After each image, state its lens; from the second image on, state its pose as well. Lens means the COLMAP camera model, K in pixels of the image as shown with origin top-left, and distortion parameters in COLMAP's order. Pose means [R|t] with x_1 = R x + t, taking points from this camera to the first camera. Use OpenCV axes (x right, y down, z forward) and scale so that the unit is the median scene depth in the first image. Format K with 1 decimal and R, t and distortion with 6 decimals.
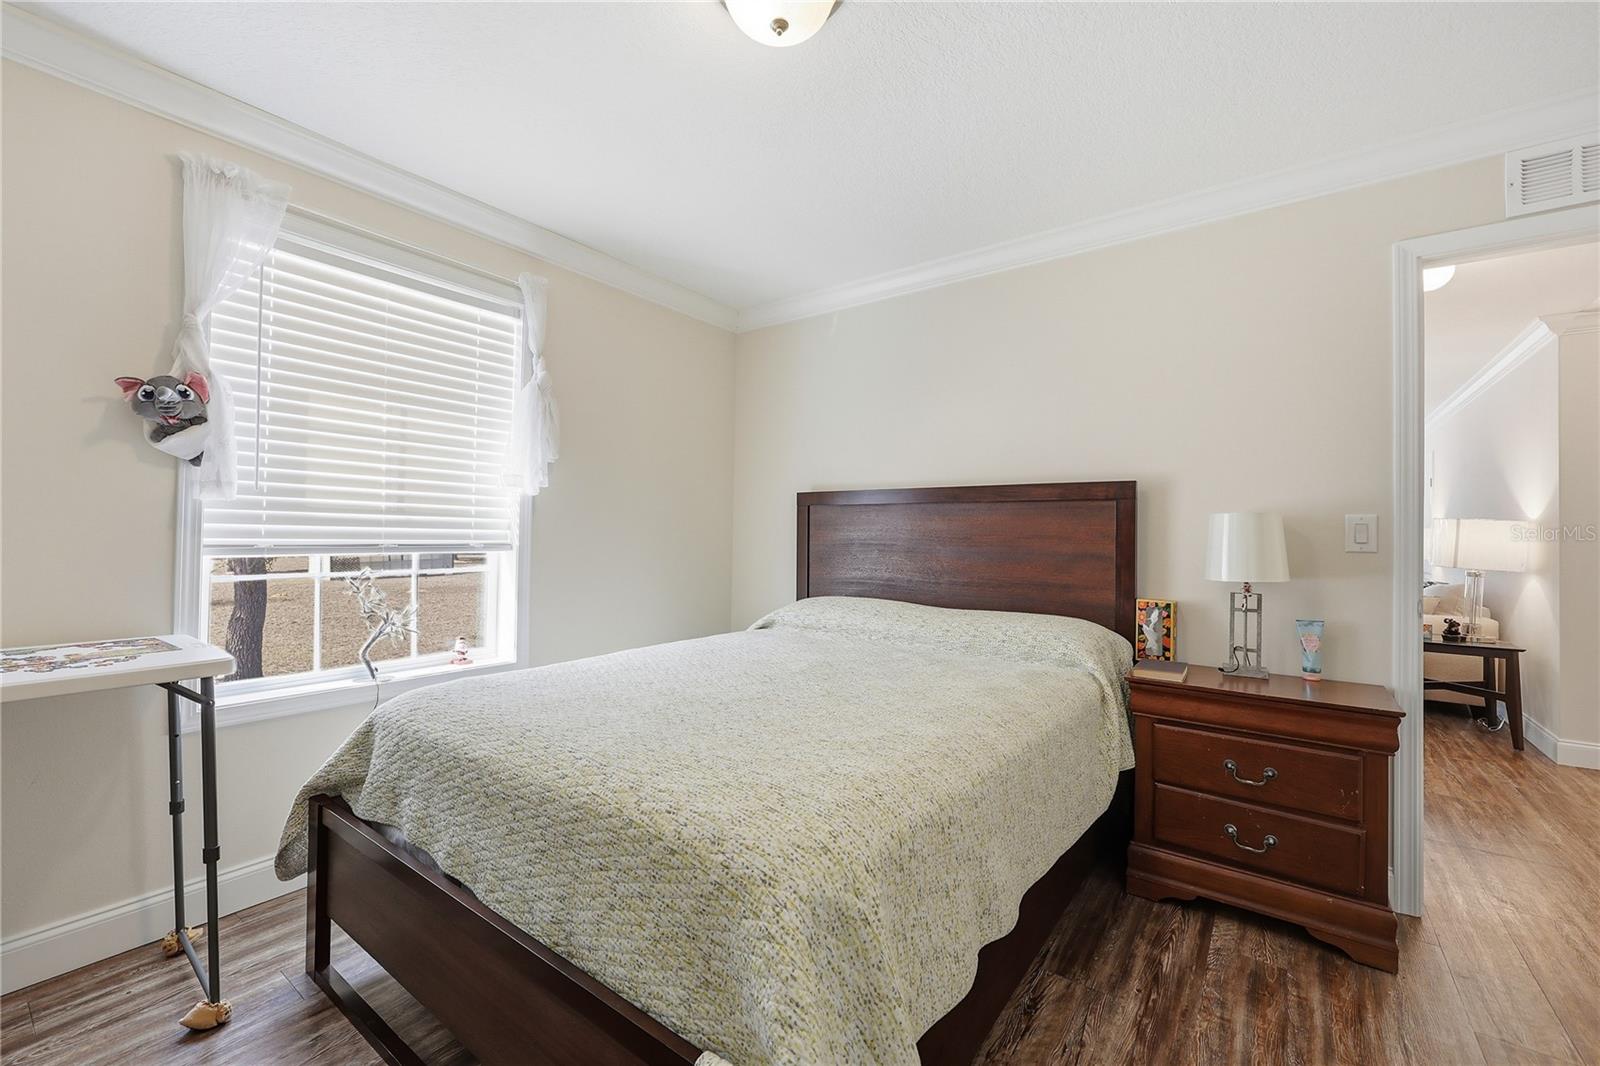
lens RADIAL K [[645.5, 0, 795.6], [0, 645.5, 533.9], [0, 0, 1]] dist [0.003806, 0.000017]
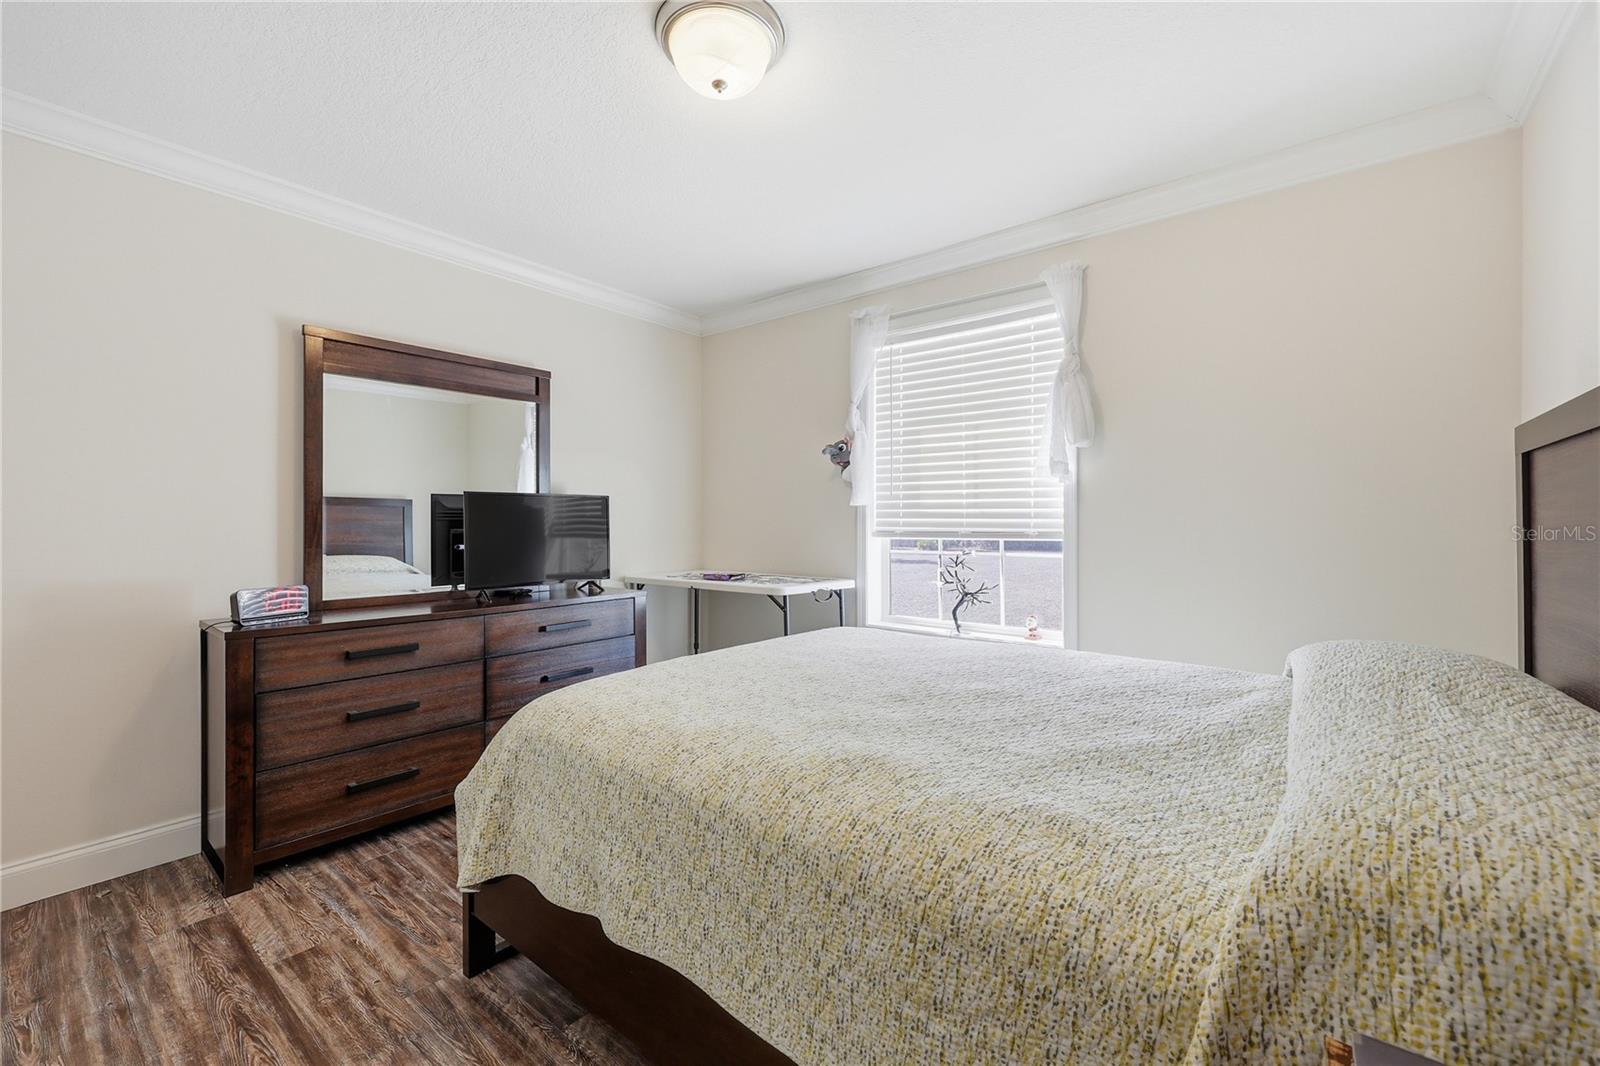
lens RADIAL K [[645.5, 0, 795.1], [0, 645.5, 527.3], [0, 0, 1]] dist [0.003806, 0.000017]
pose [[-0.032257, 0.005074, -0.999467, 0.681588], [0.006994, 0.999964, 0.004851, -0.001385], [0.999455, -0.006834, -0.032291, 0.698086]]
